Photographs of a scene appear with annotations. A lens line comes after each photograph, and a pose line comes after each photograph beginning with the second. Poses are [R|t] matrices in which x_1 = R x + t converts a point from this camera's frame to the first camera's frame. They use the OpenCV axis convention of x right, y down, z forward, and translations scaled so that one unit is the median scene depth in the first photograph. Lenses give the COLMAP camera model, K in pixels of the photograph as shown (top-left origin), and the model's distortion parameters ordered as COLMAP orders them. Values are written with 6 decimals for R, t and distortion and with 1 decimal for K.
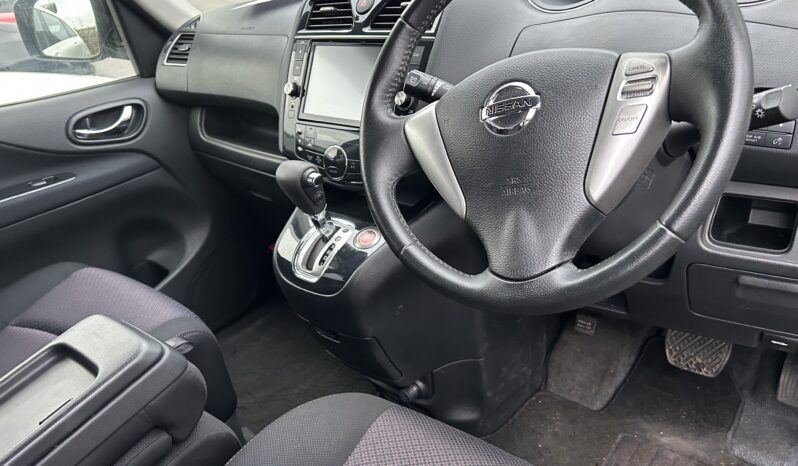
lens RADIAL K [[599.6, 0, 399.0], [0, 599.6, 233.0], [0, 0, 1]] dist [0.045761, -0.004781]
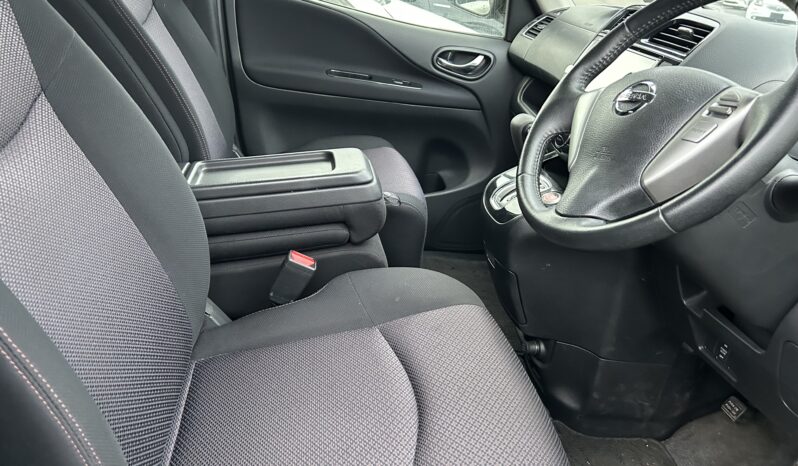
lens RADIAL K [[599.6, 0, 399.0], [0, 599.6, 233.0], [0, 0, 1]] dist [0.045761, -0.004781]
pose [[0.722175, 0.476690, -0.501228, 0.265380], [-0.489979, 0.864016, 0.115750, 0.057149], [0.488246, 0.161999, 0.857538, -0.126461]]
